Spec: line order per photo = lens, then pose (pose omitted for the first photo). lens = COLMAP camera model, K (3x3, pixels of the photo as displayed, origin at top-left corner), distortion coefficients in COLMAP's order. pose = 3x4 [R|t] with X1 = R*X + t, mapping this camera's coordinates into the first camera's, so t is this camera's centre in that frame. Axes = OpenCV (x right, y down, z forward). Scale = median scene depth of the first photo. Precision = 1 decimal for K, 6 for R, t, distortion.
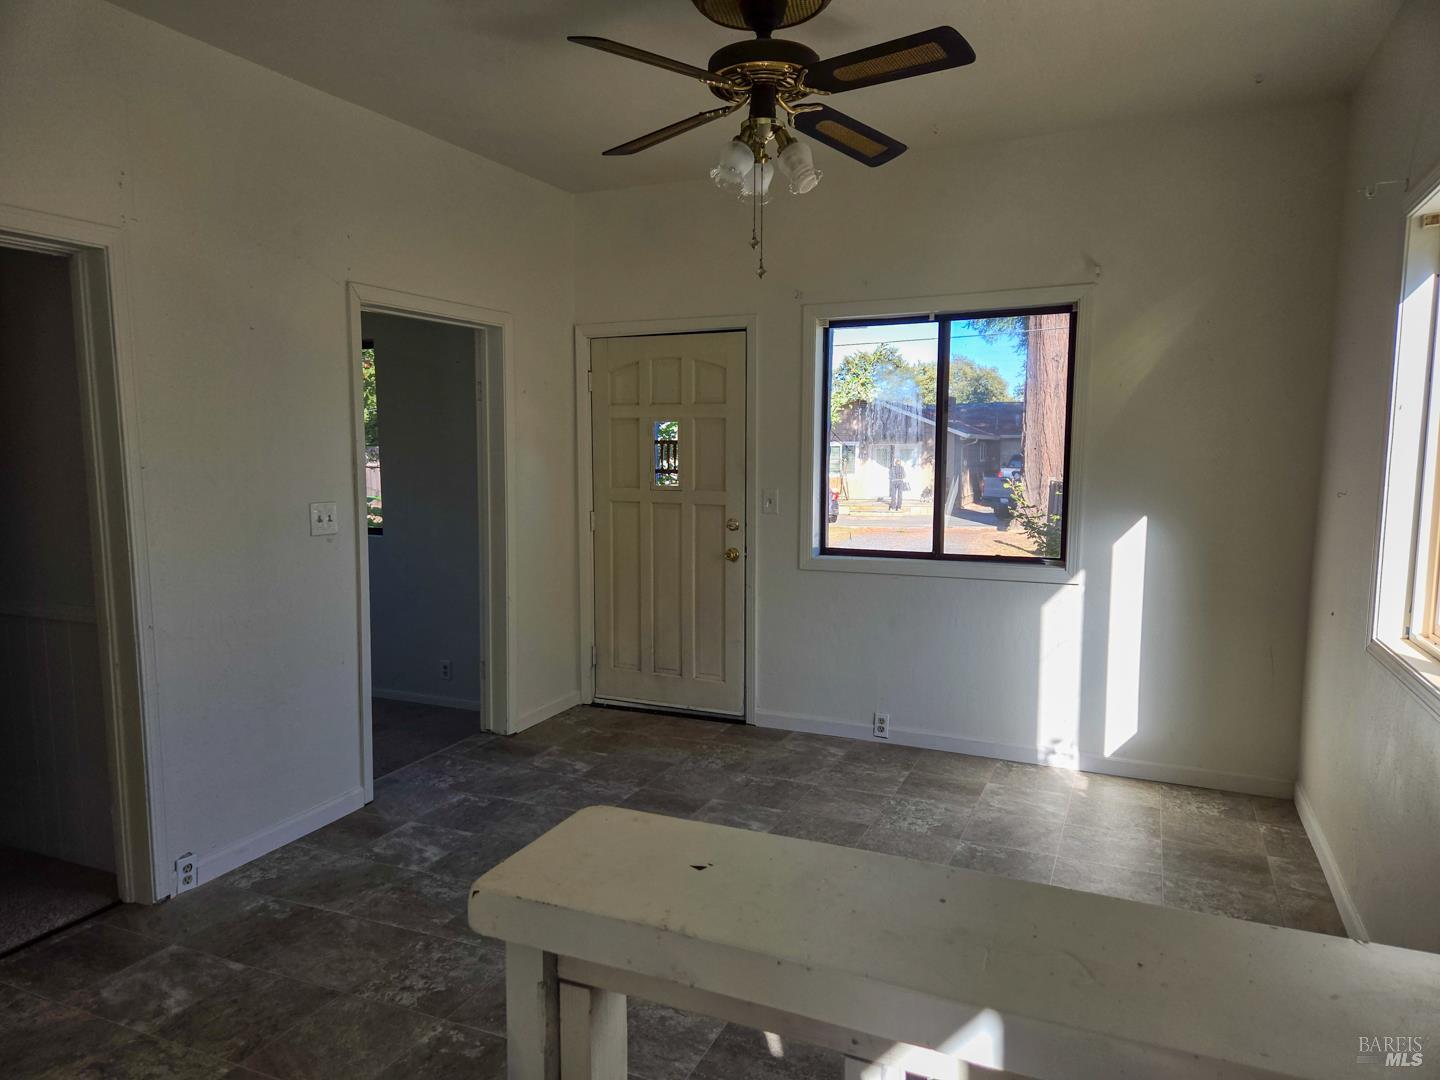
lens RADIAL K [[956.2, 0, 718.0], [0, 956.2, 550.1], [0, 0, 1]] dist [0.058098, -0.046816]
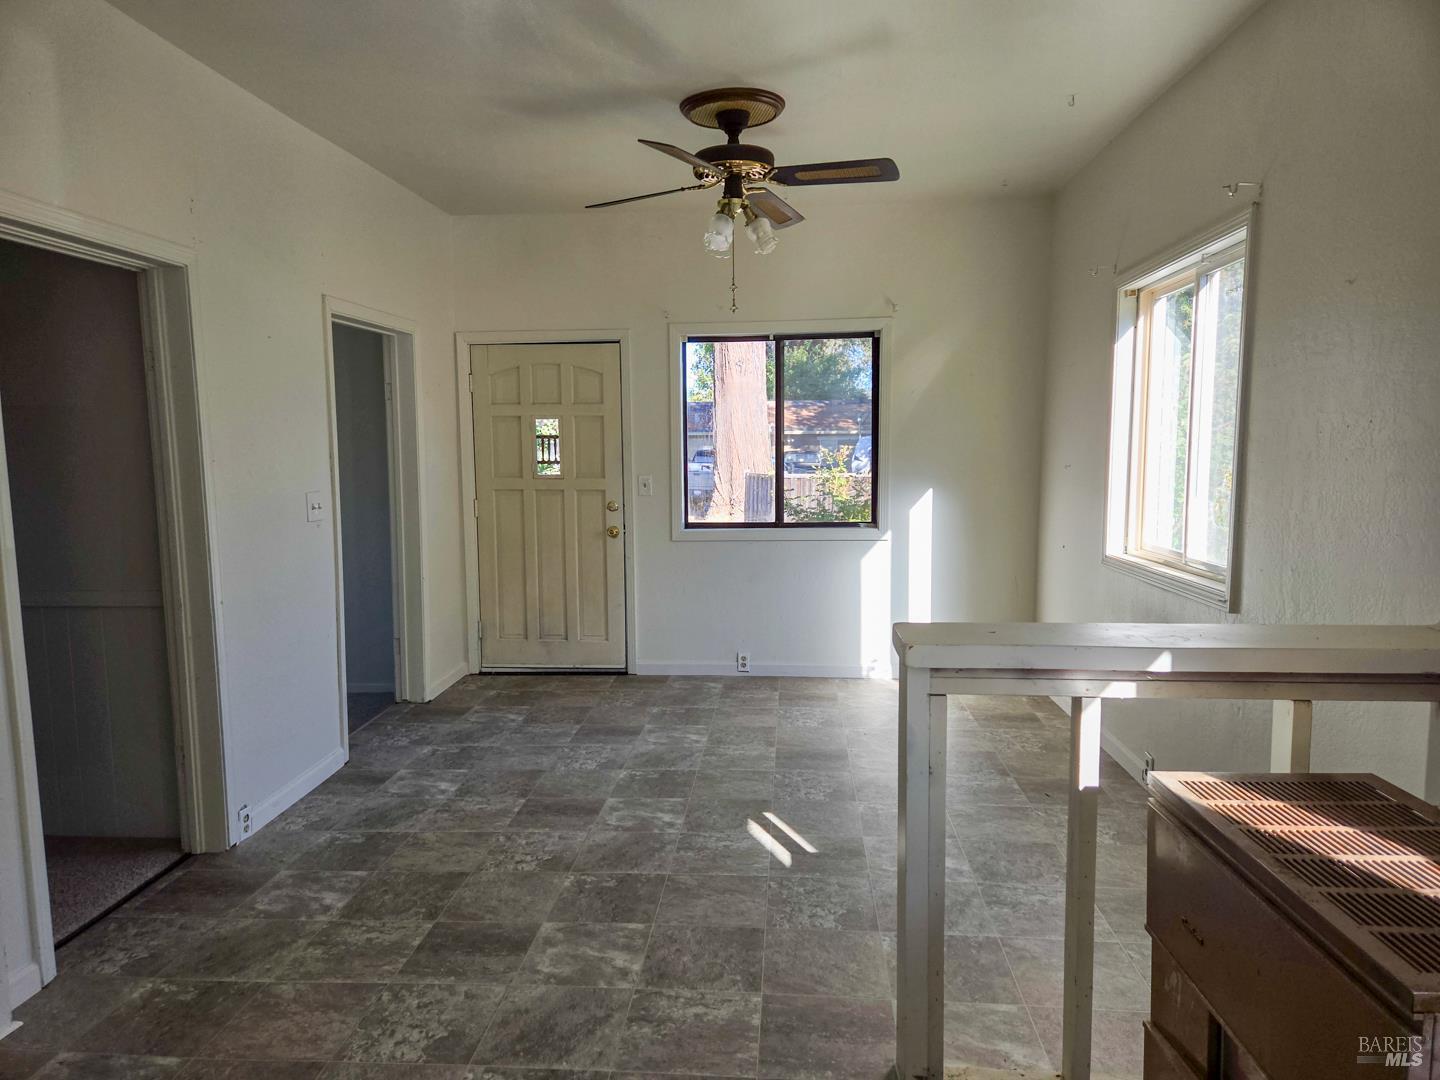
lens RADIAL K [[956.2, 0, 718.0], [0, 956.2, 550.1], [0, 0, 1]] dist [0.058098, -0.046816]
pose [[0.941543, -0.047833, 0.333481, -0.284940], [0.046834, 0.998842, 0.011039, 0.022666], [-0.333623, 0.005224, 0.942692, -0.173360]]
